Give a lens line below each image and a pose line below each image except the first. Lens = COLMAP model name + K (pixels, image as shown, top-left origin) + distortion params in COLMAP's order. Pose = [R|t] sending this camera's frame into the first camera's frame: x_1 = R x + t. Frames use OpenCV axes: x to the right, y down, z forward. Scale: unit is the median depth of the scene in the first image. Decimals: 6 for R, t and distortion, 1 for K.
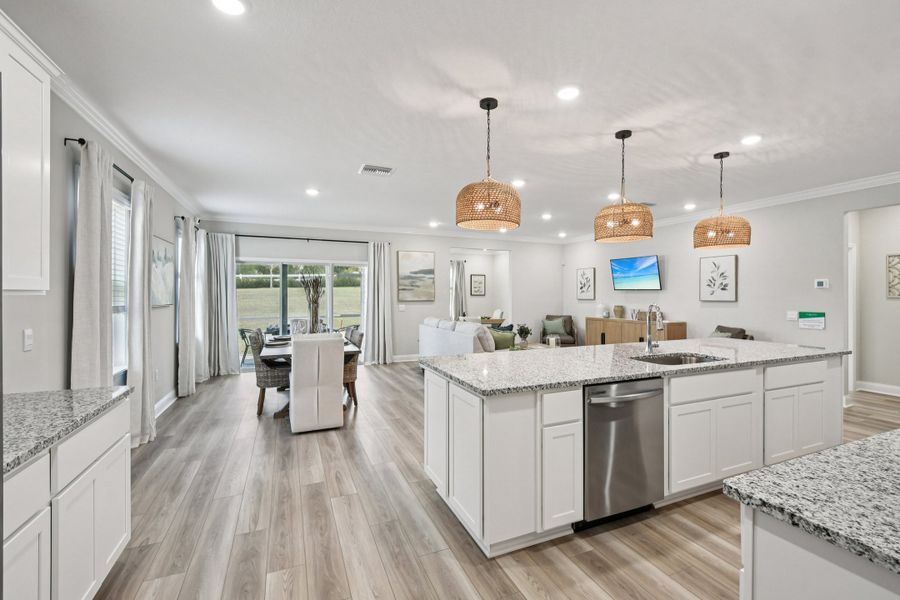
lens RADIAL K [[400.0, 0, 459.7], [0, 400.0, 297.0], [0, 0, 1]] dist [-0.000876, -0.000016]
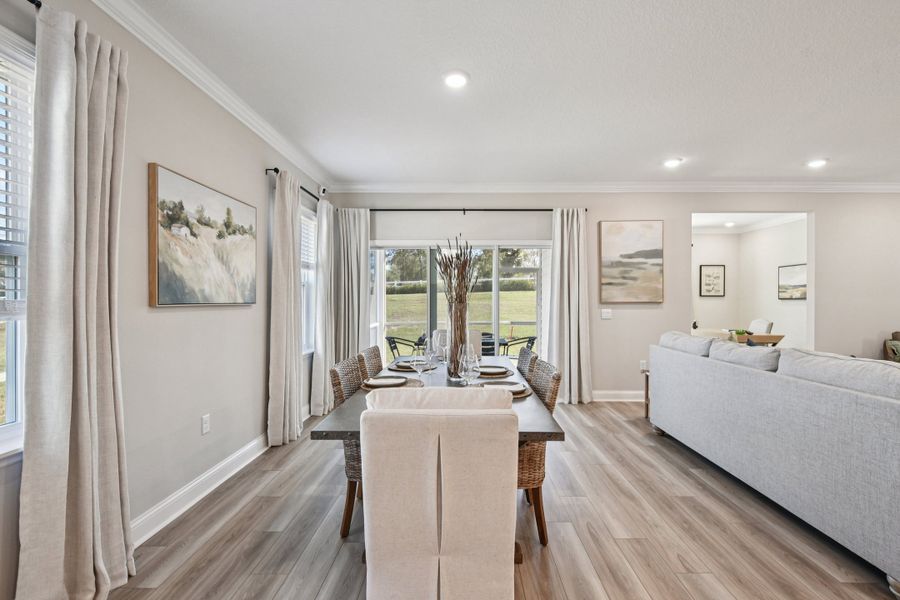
lens RADIAL K [[424.2, 0, 456.8], [0, 424.2, 300.2], [0, 0, 1]] dist [0.018842, 0.000481]
pose [[0.914085, 0.001484, -0.405519, -0.092510], [-0.002654, 0.999994, -0.002323, 0.008721], [0.405513, 0.003199, 0.914083, 0.315631]]
